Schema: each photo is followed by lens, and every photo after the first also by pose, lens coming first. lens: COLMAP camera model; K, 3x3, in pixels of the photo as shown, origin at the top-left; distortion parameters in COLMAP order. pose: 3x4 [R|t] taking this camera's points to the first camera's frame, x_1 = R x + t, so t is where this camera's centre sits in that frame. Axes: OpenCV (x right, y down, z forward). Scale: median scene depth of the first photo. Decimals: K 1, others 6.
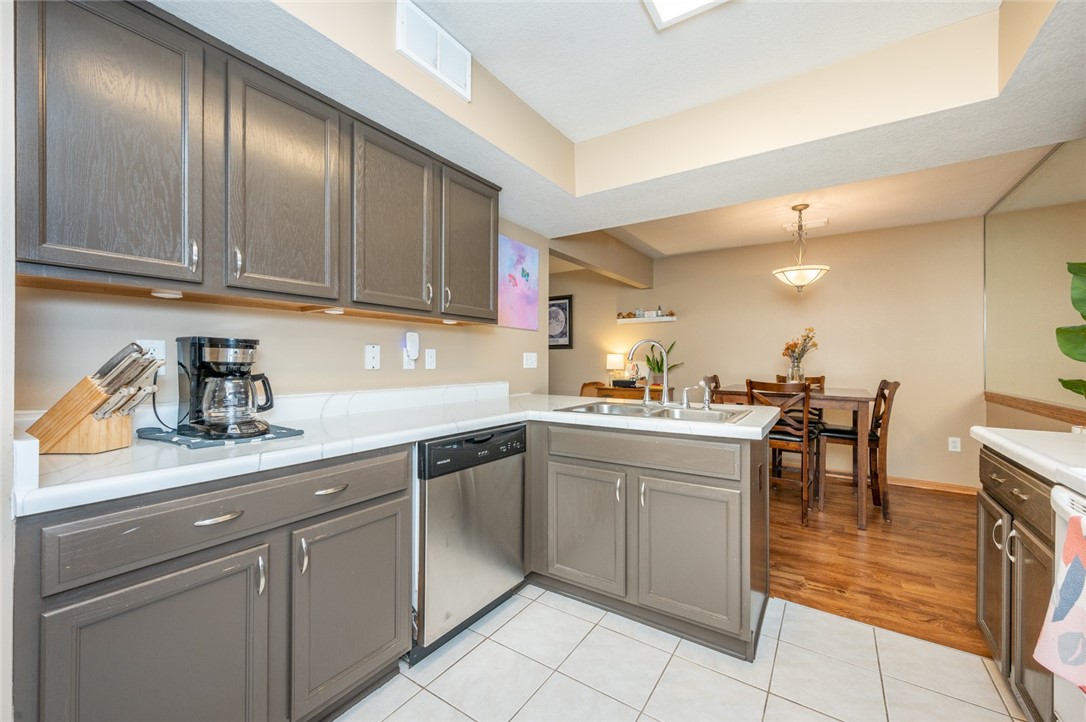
lens RADIAL K [[428.5, 0, 543.9], [0, 428.5, 360.1], [0, 0, 1]] dist [-0.002303, 0.000014]
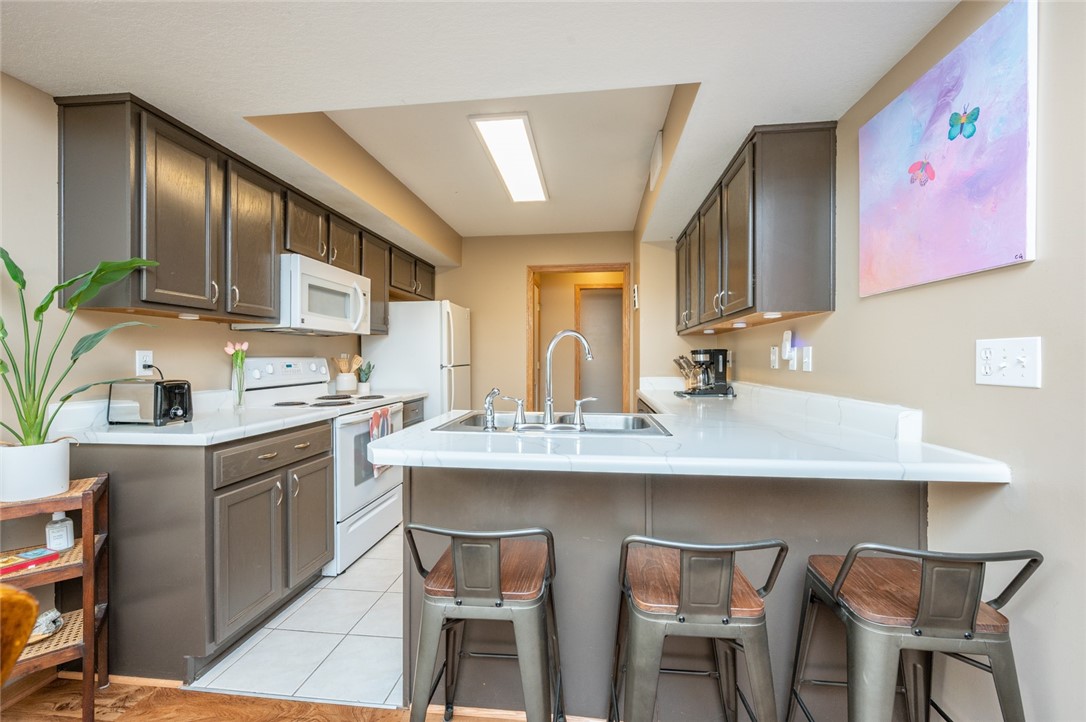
lens RADIAL K [[428.5, 0, 543.9], [0, 428.5, 360.1], [0, 0, 1]] dist [-0.002303, 0.000014]
pose [[-0.888788, -0.001918, -0.458315, 0.650712], [-0.003217, 0.999993, 0.002054, -0.000976], [0.458308, 0.003300, -0.888787, 1.736846]]
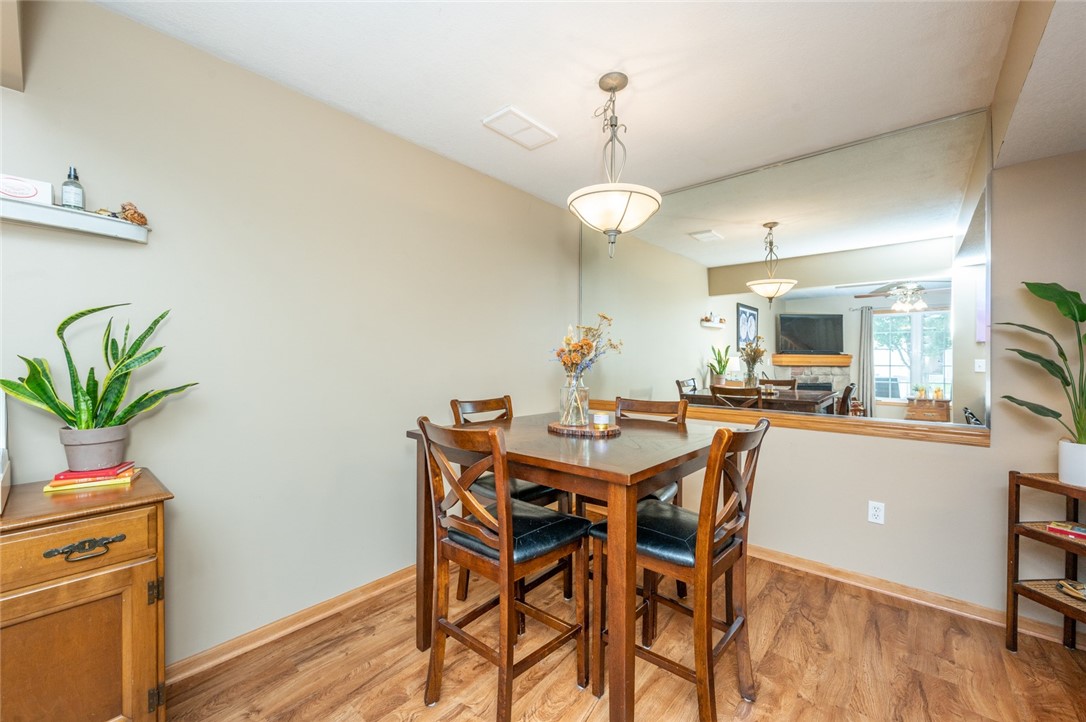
lens RADIAL K [[428.5, 0, 543.9], [0, 428.5, 360.1], [0, 0, 1]] dist [-0.002303, 0.000014]
pose [[0.114697, -0.002495, 0.993397, 0.109702], [-0.004042, 0.999987, 0.002978, -0.029916], [-0.993392, -0.004357, 0.114686, 1.736252]]
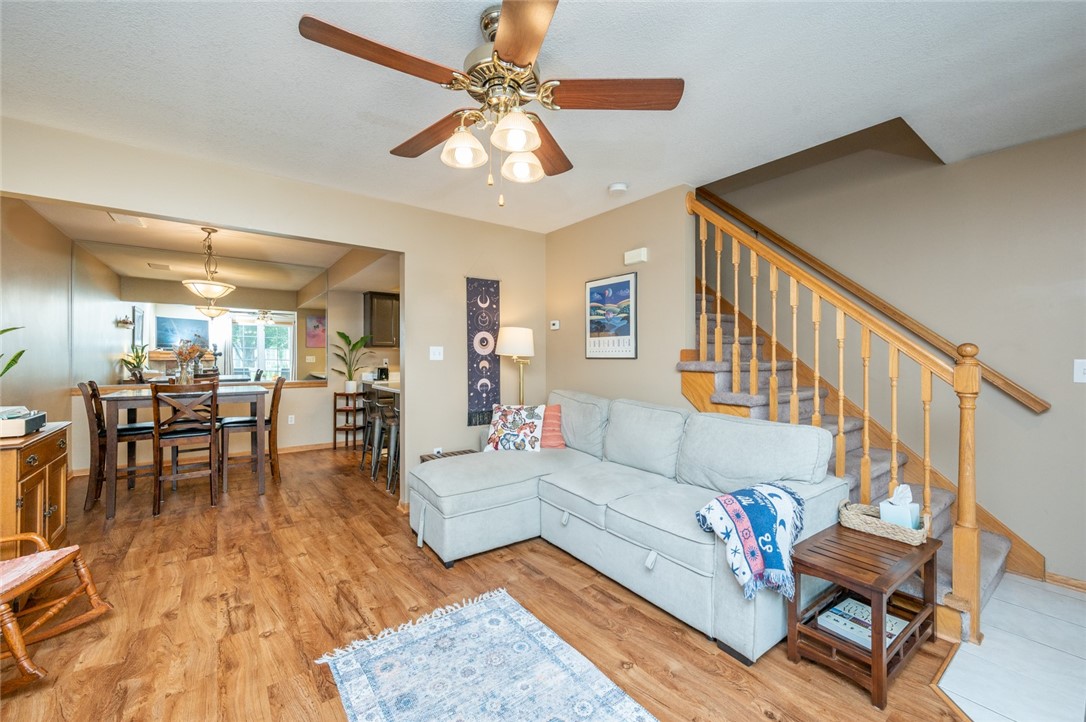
lens RADIAL K [[428.5, 0, 543.9], [0, 428.5, 360.1], [0, 0, 1]] dist [-0.002303, 0.000014]
pose [[-0.947271, -0.006904, 0.320359, -1.076274], [-0.005160, 0.999967, 0.006292, -0.030684], [-0.320392, 0.004307, -0.947275, 3.069615]]
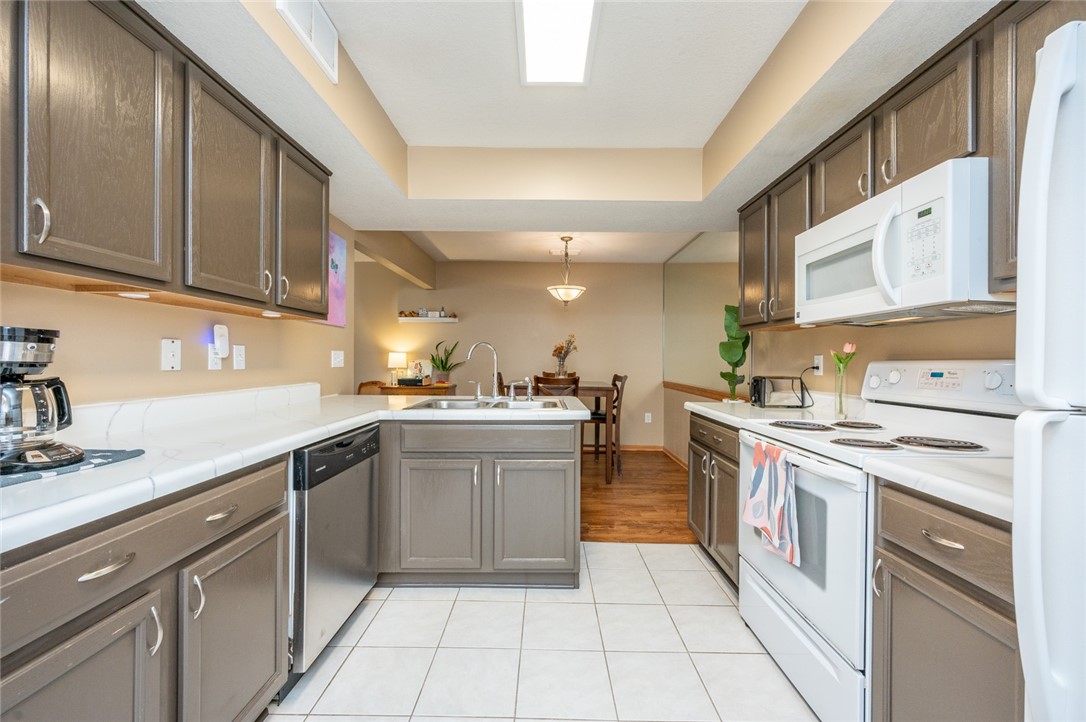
lens RADIAL K [[428.5, 0, 543.9], [0, 428.5, 360.1], [0, 0, 1]] dist [-0.002303, 0.000014]
pose [[0.831967, 0.003230, 0.554816, -0.270575], [-0.005721, 0.999980, 0.002757, -0.003138], [-0.554796, -0.005468, 0.831969, -0.032444]]
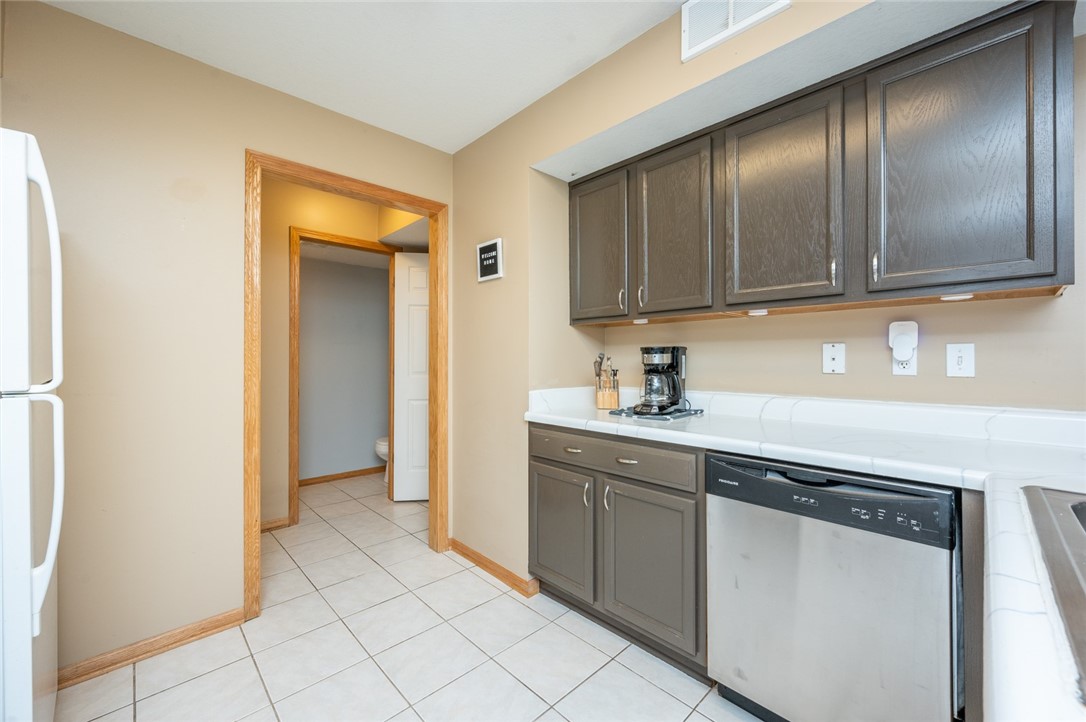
lens RADIAL K [[428.5, 0, 543.9], [0, 428.5, 360.1], [0, 0, 1]] dist [-0.002303, 0.000014]
pose [[-0.210551, -0.002119, -0.977580, 0.524497], [0.001312, 0.999996, -0.002450, -0.002441], [0.977582, -0.001799, -0.210548, 0.639654]]
